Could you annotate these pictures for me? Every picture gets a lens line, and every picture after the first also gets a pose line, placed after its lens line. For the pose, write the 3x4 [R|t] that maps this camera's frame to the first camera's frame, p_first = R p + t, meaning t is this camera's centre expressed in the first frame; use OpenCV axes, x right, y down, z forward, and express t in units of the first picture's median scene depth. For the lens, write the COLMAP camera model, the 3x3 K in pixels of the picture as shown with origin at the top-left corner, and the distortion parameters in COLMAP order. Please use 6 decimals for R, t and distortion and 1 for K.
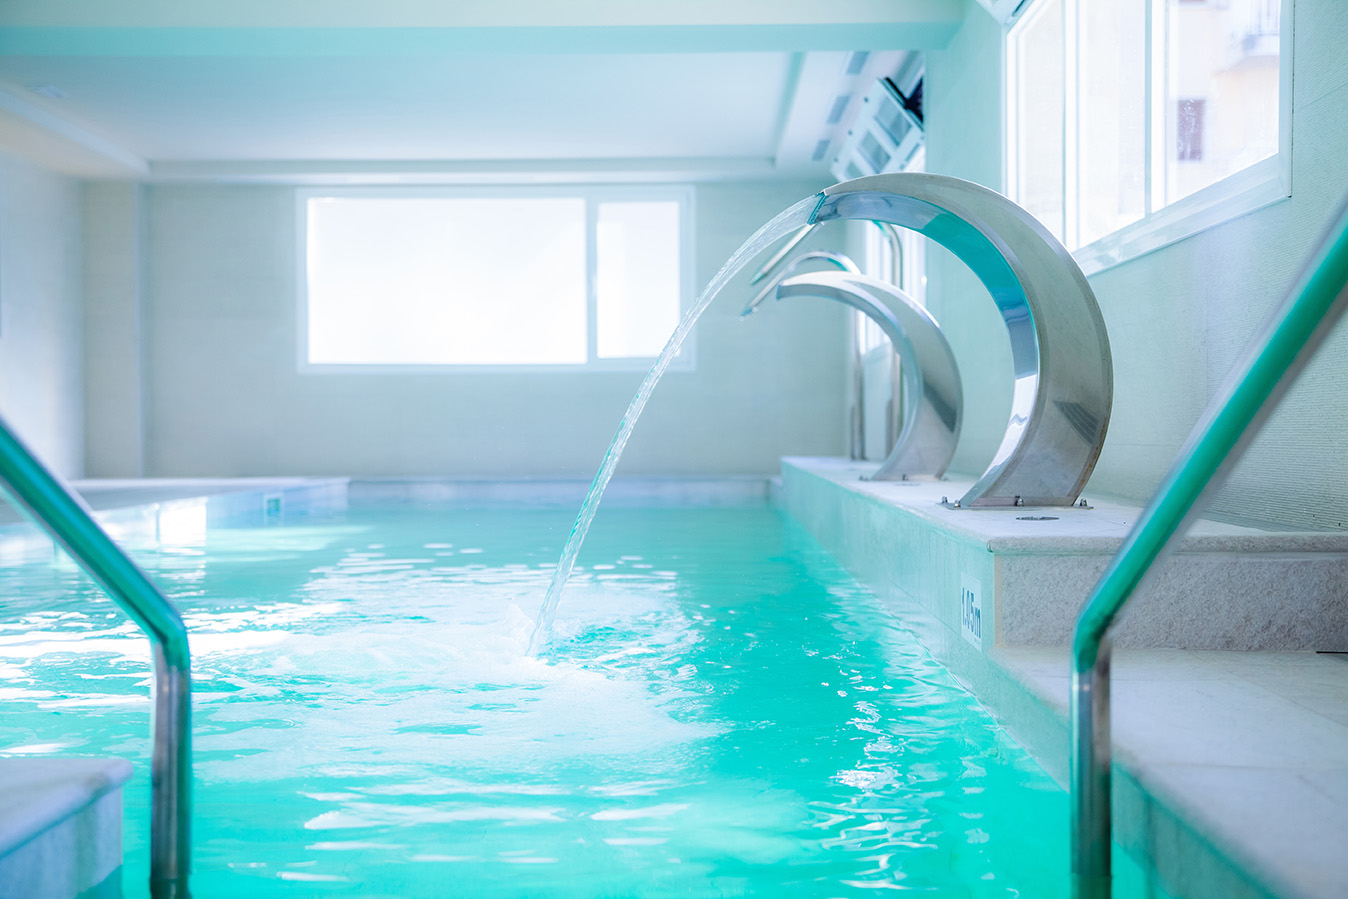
lens RADIAL K [[1711.0, 0, 673.7], [0, 1711.0, 447.5], [0, 0, 1]] dist [0.032306, 0.000000]
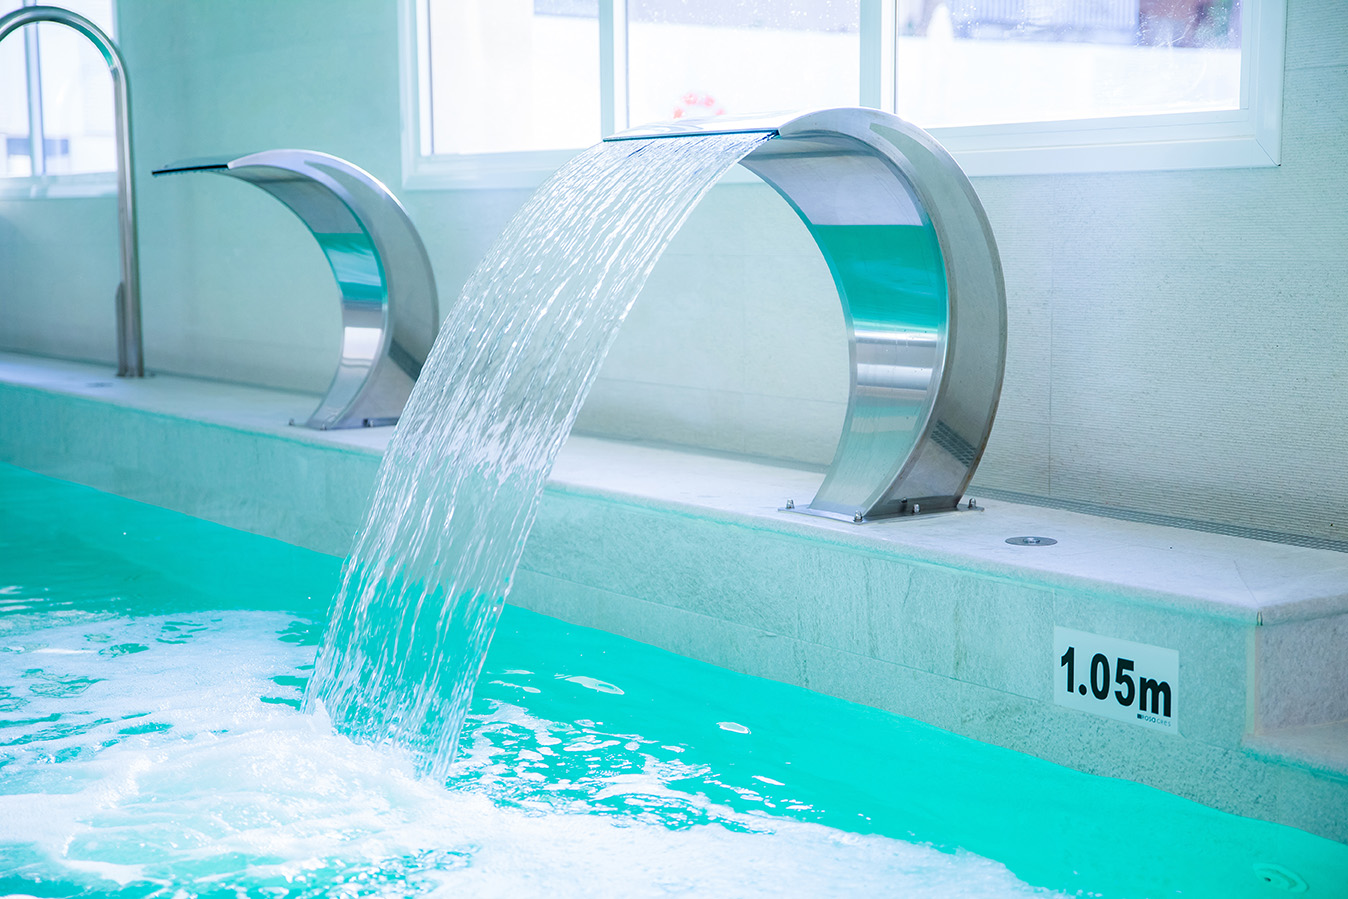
lens RADIAL K [[2121.4, 0, 678.2], [0, 2121.4, 453.1], [0, 0, 1]] dist [0.128992, 0.000000]
pose [[0.811917, -0.056579, 0.581025, -0.215925], [0.002967, 0.995679, 0.092810, -0.040155], [-0.583766, -0.073630, 0.808577, 0.107344]]
